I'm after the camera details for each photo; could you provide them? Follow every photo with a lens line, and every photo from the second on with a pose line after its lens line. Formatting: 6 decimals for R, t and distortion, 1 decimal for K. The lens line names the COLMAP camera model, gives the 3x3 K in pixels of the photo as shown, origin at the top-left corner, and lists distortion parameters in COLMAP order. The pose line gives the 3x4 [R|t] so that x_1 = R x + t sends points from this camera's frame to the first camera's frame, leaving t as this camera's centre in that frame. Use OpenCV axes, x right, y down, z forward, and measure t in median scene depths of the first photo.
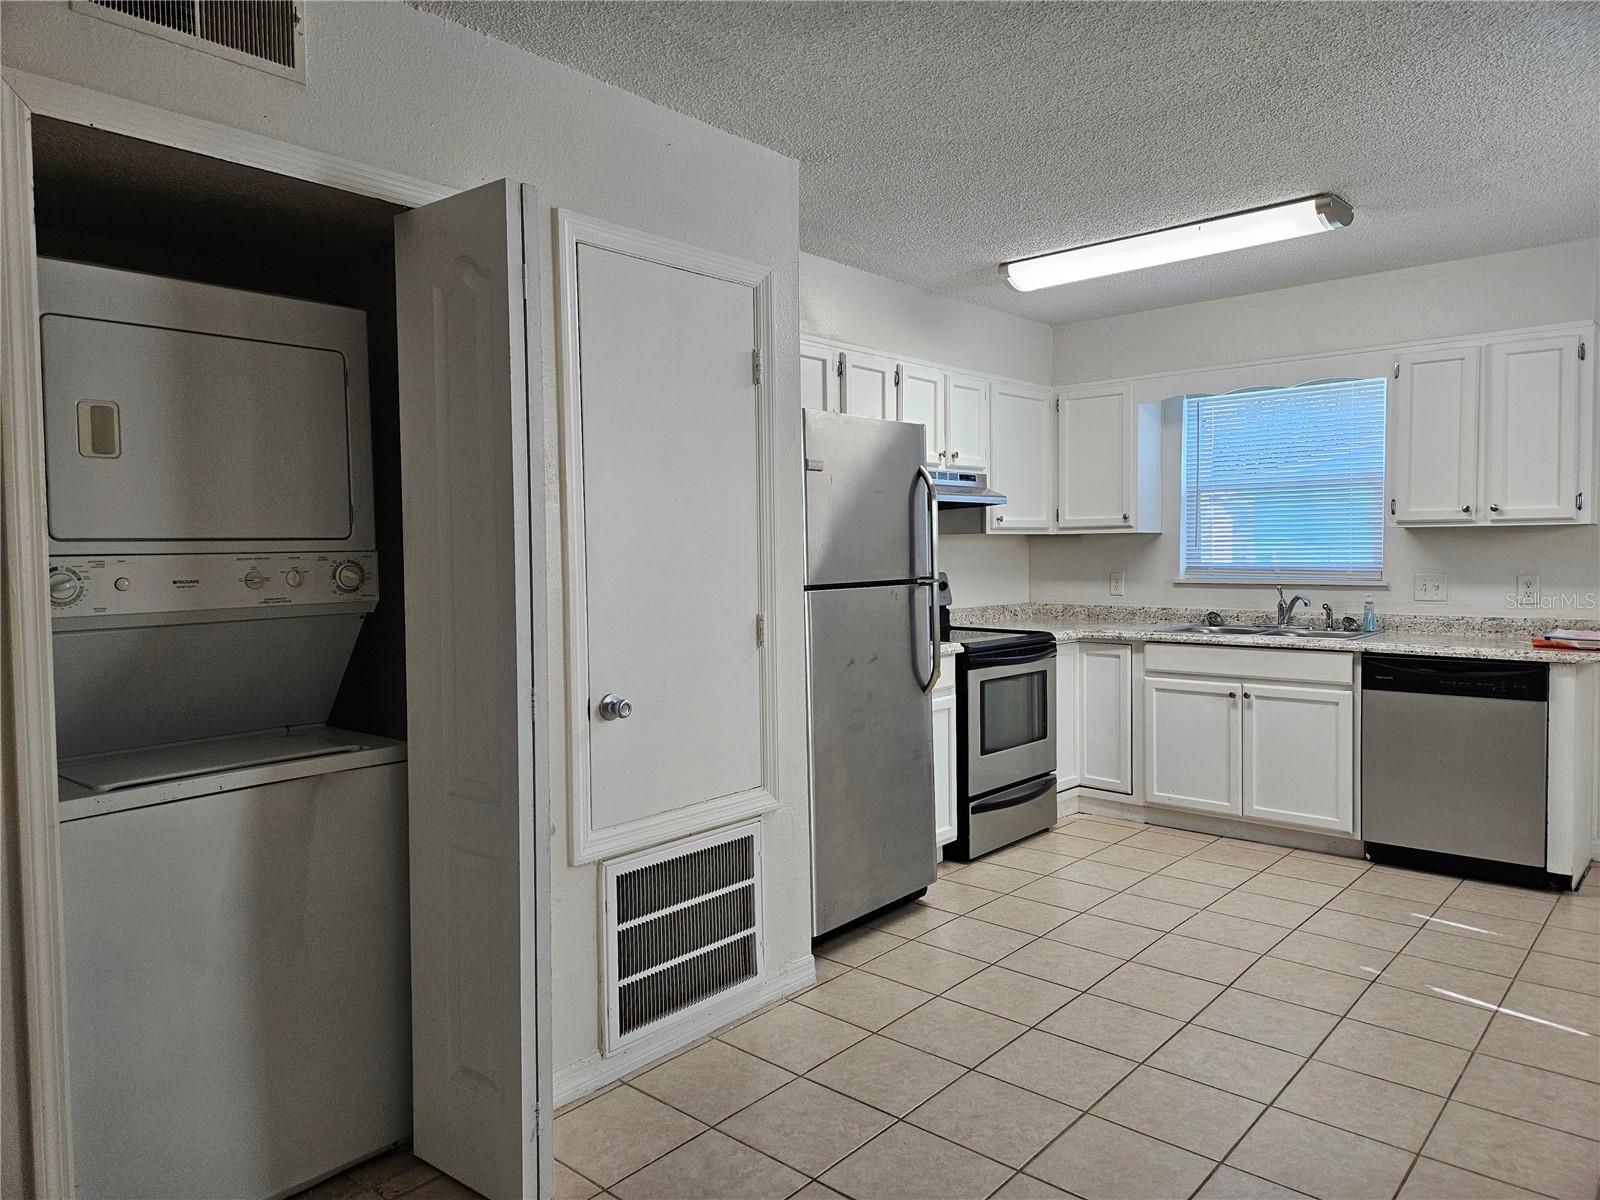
lens RADIAL K [[1080.4, 0, 787.6], [0, 1080.4, 589.8], [0, 0, 1]] dist [0.071862, -0.066479]
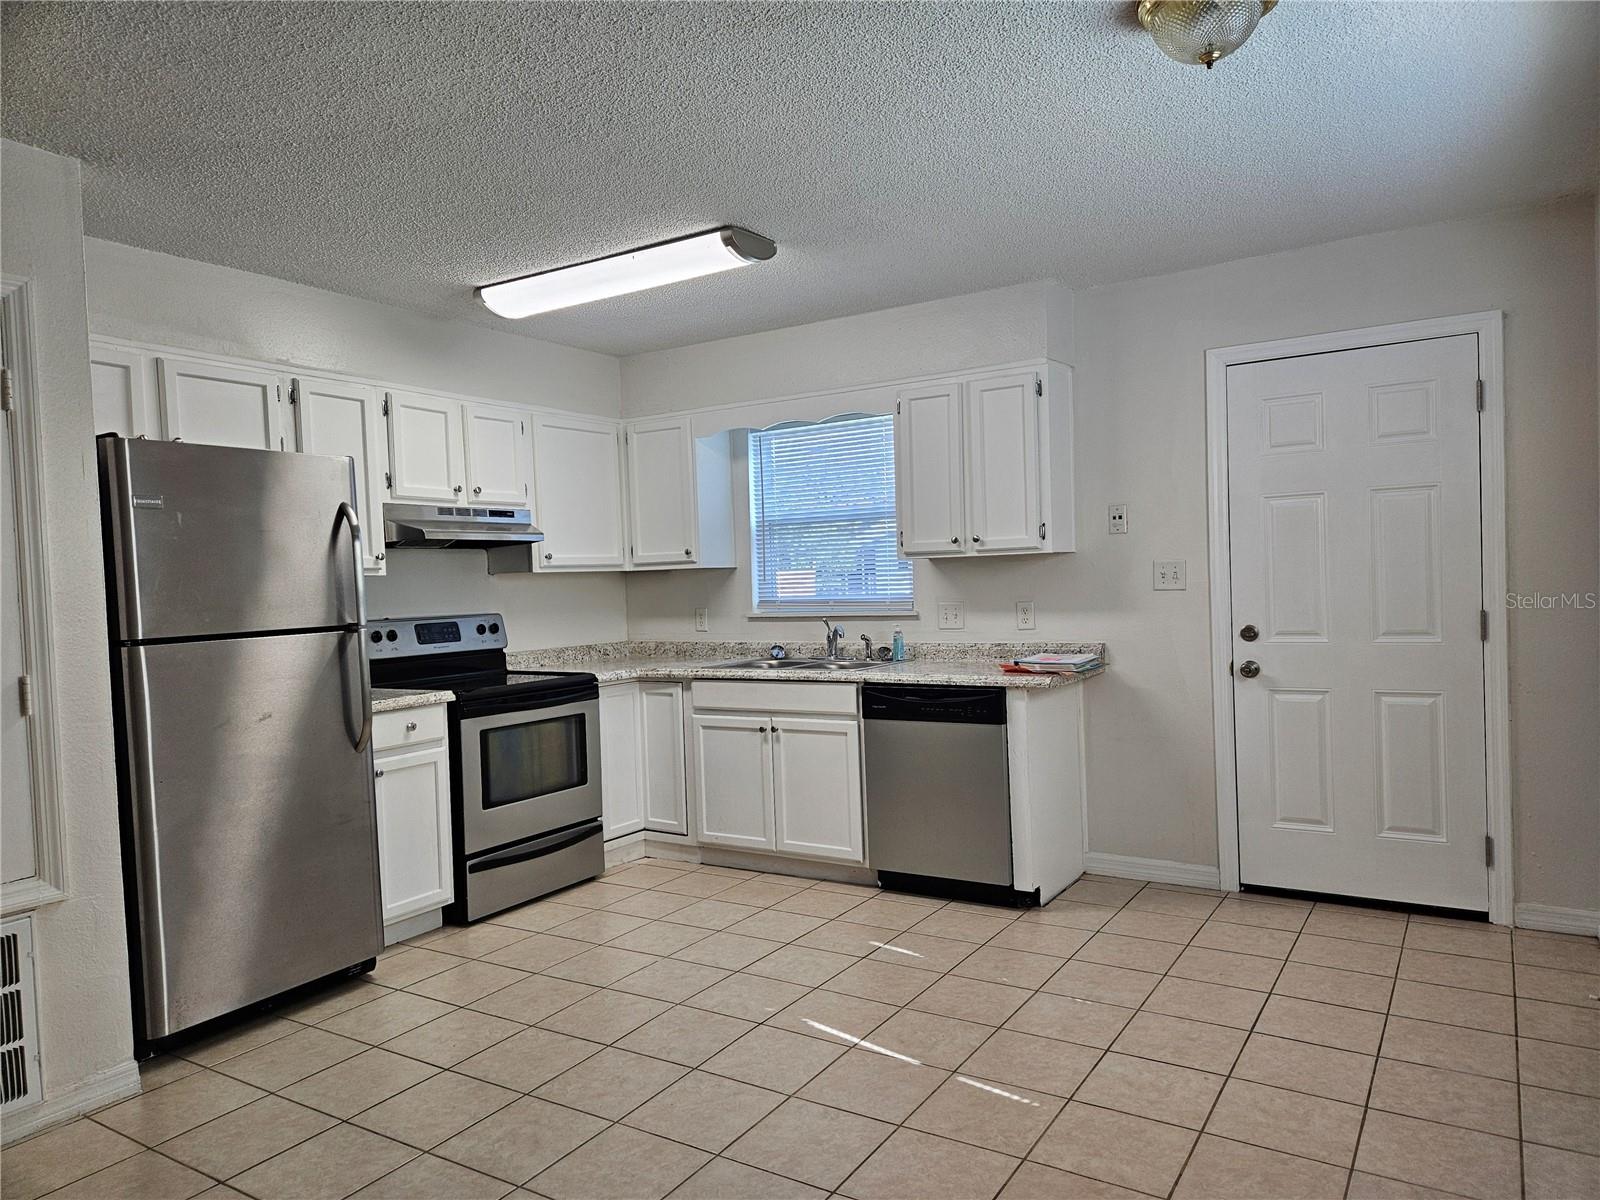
lens RADIAL K [[1080.4, 0, 821.0], [0, 1080.4, 610.2], [0, 0, 1]] dist [0.071862, -0.066479]
pose [[0.985045, -0.028581, 0.169910, 0.312207], [0.030614, 0.999488, -0.009354, -0.001935], [-0.169556, 0.014416, 0.985415, 0.018103]]
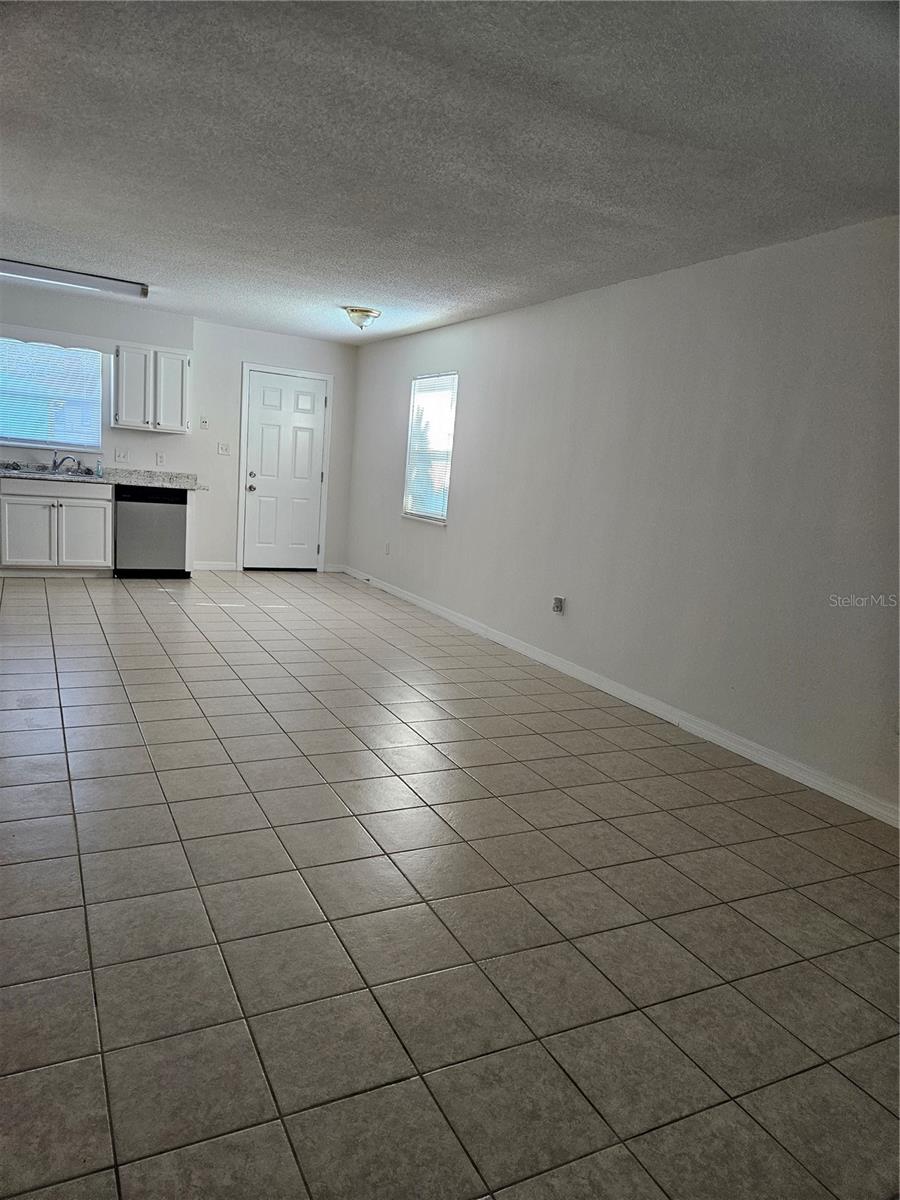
lens RADIAL K [[810.3, 0, 446.7], [0, 810.3, 594.3], [0, 0, 1]] dist [0.071862, -0.066479]
pose [[0.348309, -0.106214, 0.931343, -0.798903], [-0.052579, 0.989782, 0.132543, 0.021829], [-0.935904, -0.095135, 0.339165, -0.207009]]
